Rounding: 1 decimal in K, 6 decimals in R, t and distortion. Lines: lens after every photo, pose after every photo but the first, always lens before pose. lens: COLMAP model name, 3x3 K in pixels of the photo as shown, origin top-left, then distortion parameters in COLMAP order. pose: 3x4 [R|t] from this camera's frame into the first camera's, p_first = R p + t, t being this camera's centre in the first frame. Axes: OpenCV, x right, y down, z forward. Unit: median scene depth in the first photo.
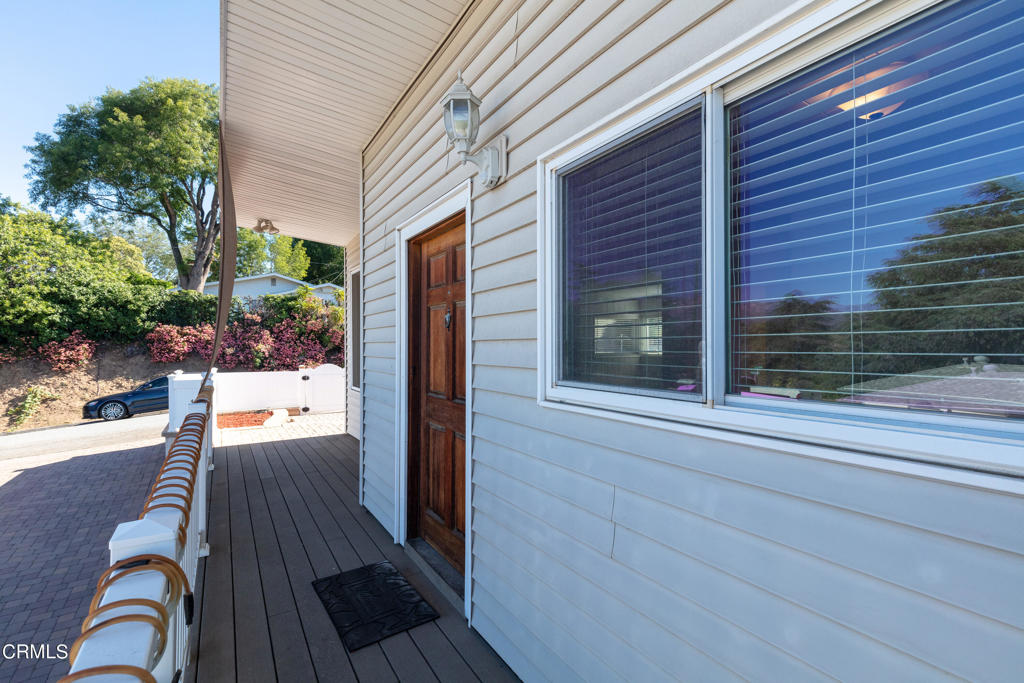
lens RADIAL K [[470.1, 0, 512.0], [0, 470.1, 341.5], [0, 0, 1]] dist [-0.000923, -0.000238]
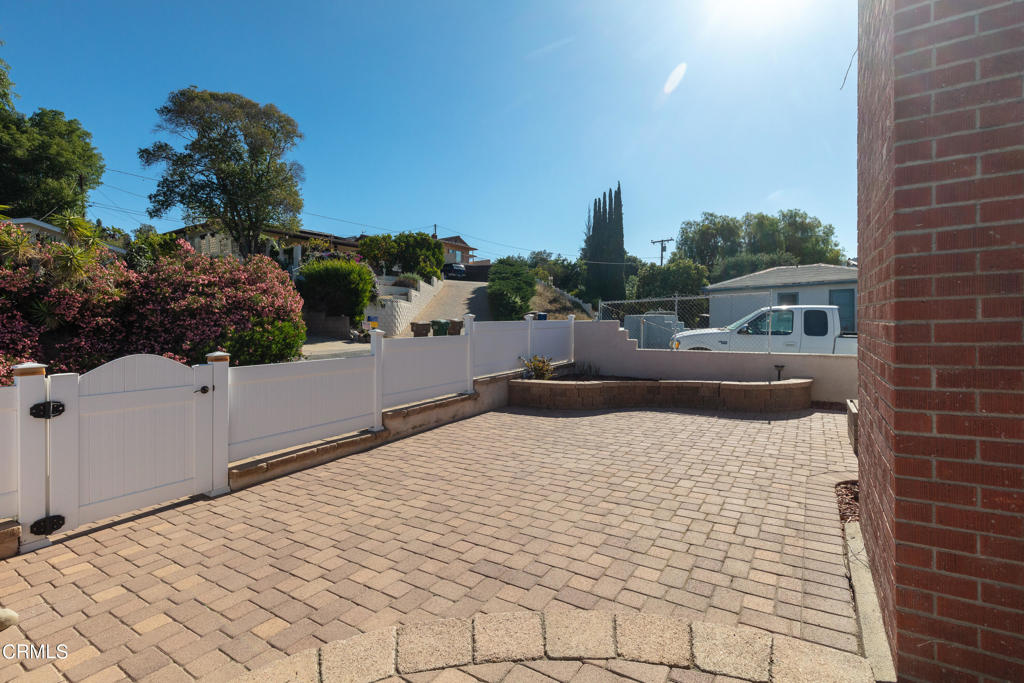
lens RADIAL K [[470.1, 0, 512.0], [0, 470.1, 341.5], [0, 0, 1]] dist [-0.000923, -0.000238]
pose [[0.899387, -0.002095, 0.437149, -0.165175], [-0.006152, 0.999829, 0.017448, 0.017260], [-0.437110, -0.018382, 0.899220, 0.335517]]
